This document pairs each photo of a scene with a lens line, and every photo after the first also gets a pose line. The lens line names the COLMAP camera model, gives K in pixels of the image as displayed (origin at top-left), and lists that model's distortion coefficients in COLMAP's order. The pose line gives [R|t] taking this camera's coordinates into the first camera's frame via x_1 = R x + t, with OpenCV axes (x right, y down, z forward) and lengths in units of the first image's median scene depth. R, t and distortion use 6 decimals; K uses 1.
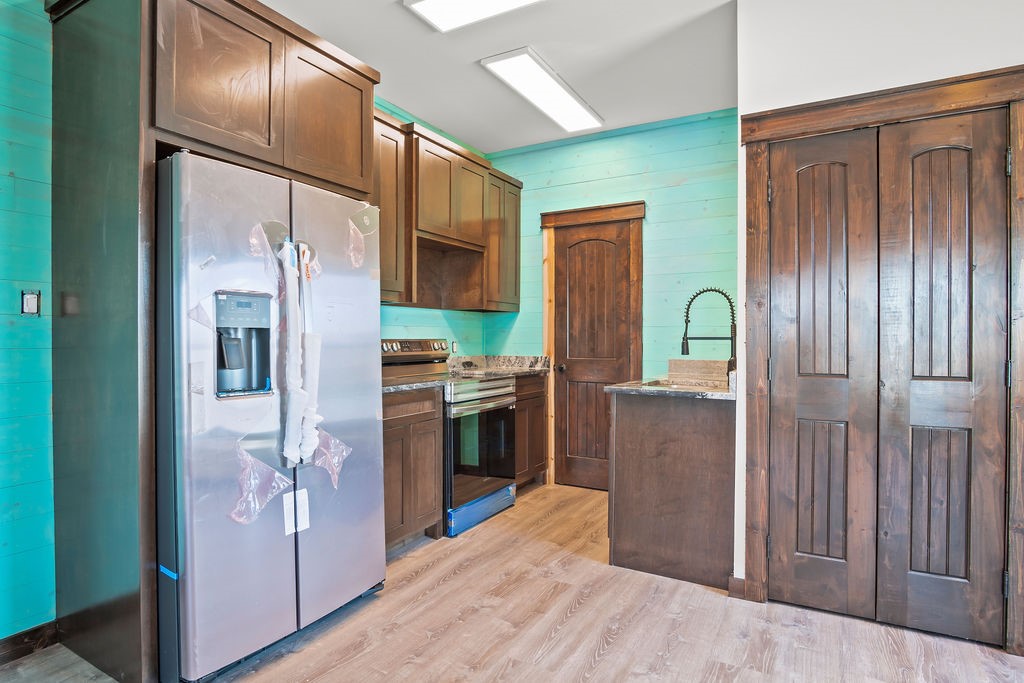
lens RADIAL K [[557.6, 0, 508.2], [0, 557.6, 343.5], [0, 0, 1]] dist [-0.029167, 0.005316]
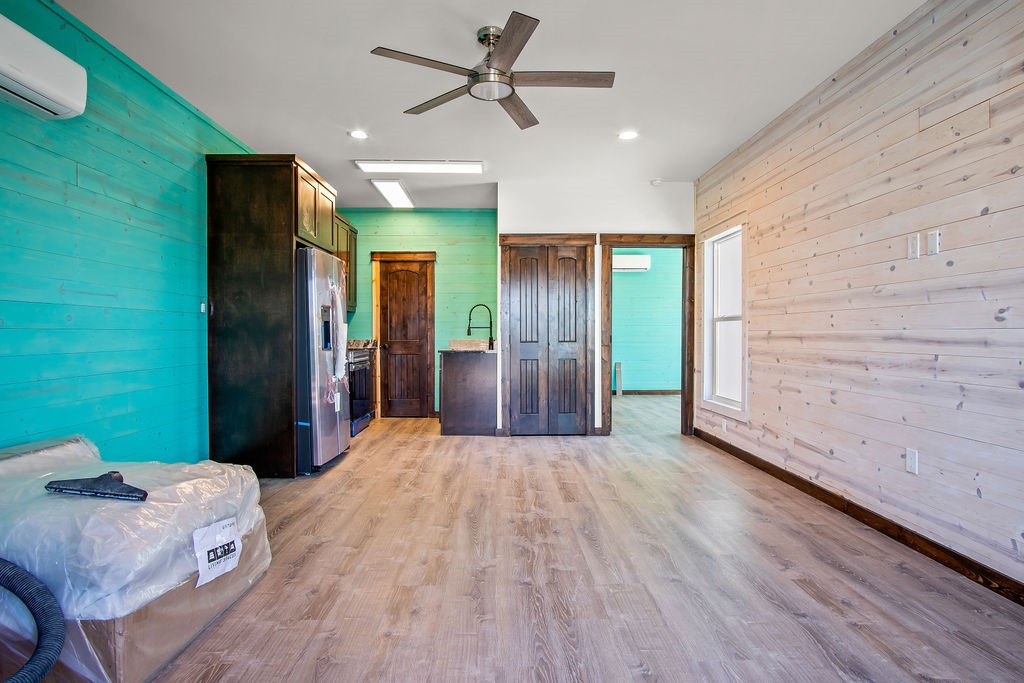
lens RADIAL K [[519.9, 0, 512.4], [0, 519.9, 342.4], [0, 0, 1]] dist [-0.002962, -0.000166]
pose [[0.857915, -0.012131, 0.513649, -0.422143], [0.007357, 0.999909, 0.011326, 0.019269], [-0.513739, -0.005938, 0.857926, -0.587202]]
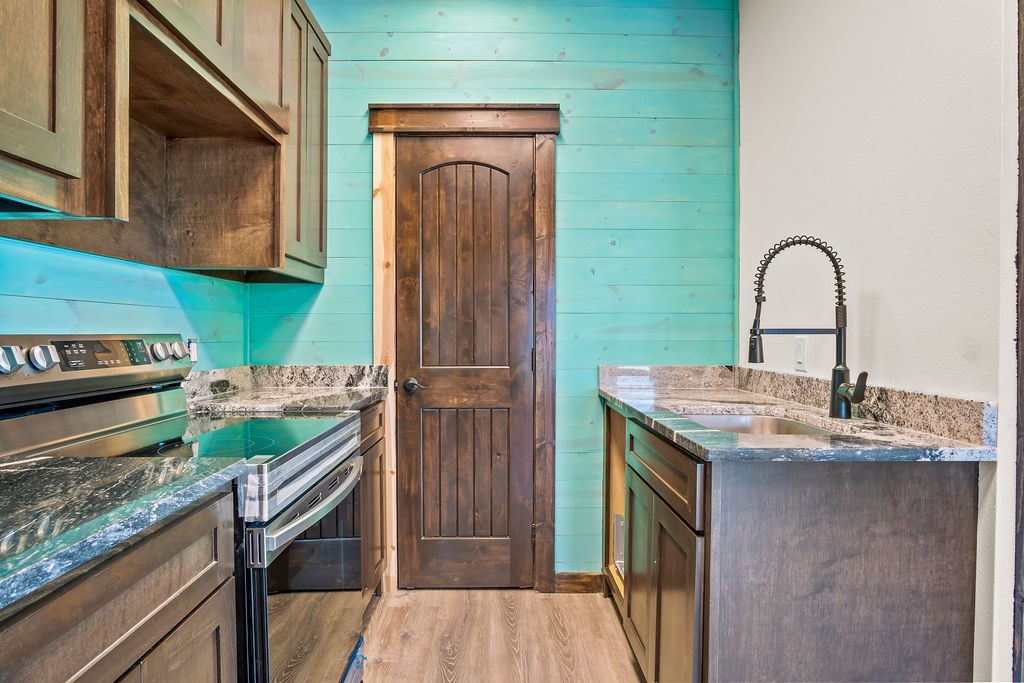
lens RADIAL K [[557.6, 0, 509.9], [0, 557.6, 343.0], [0, 0, 1]] dist [-0.029167, 0.005316]
pose [[0.857892, -0.010423, 0.513724, -0.119953], [0.006703, 0.999936, 0.009095, -0.003692], [-0.513786, -0.004359, 0.857907, 0.527815]]
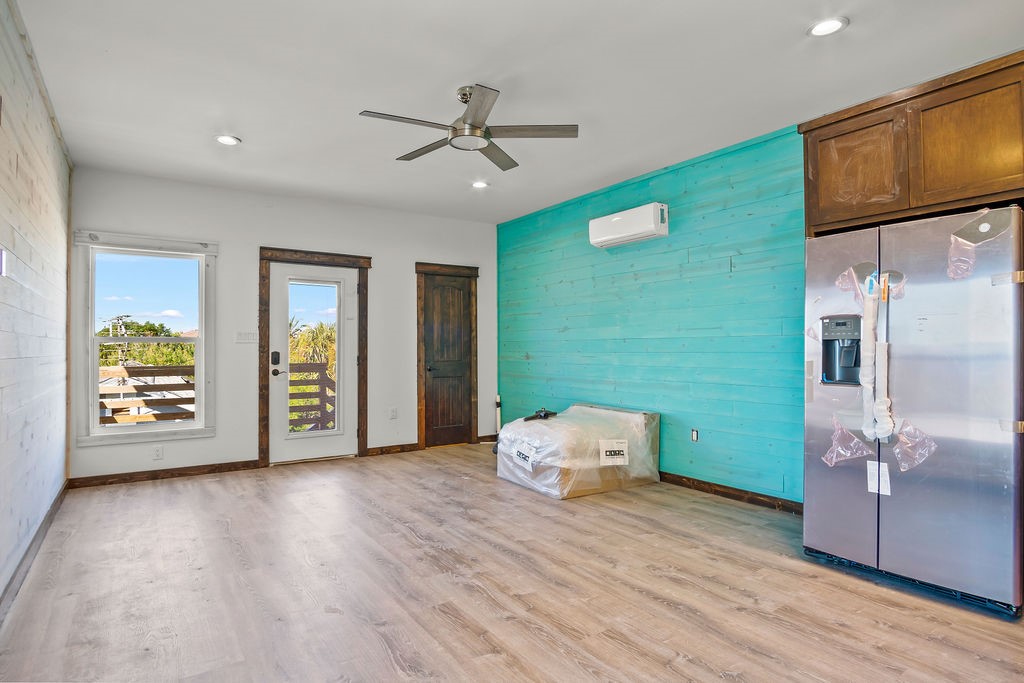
lens RADIAL K [[557.6, 0, 513.4], [0, 557.6, 344.8], [0, 0, 1]] dist [-0.029167, 0.005316]
pose [[-0.421364, -0.007597, -0.906860, 0.577516], [-0.005500, 0.999968, -0.005821, 0.000076], [0.906875, 0.002535, -0.421392, 0.377008]]
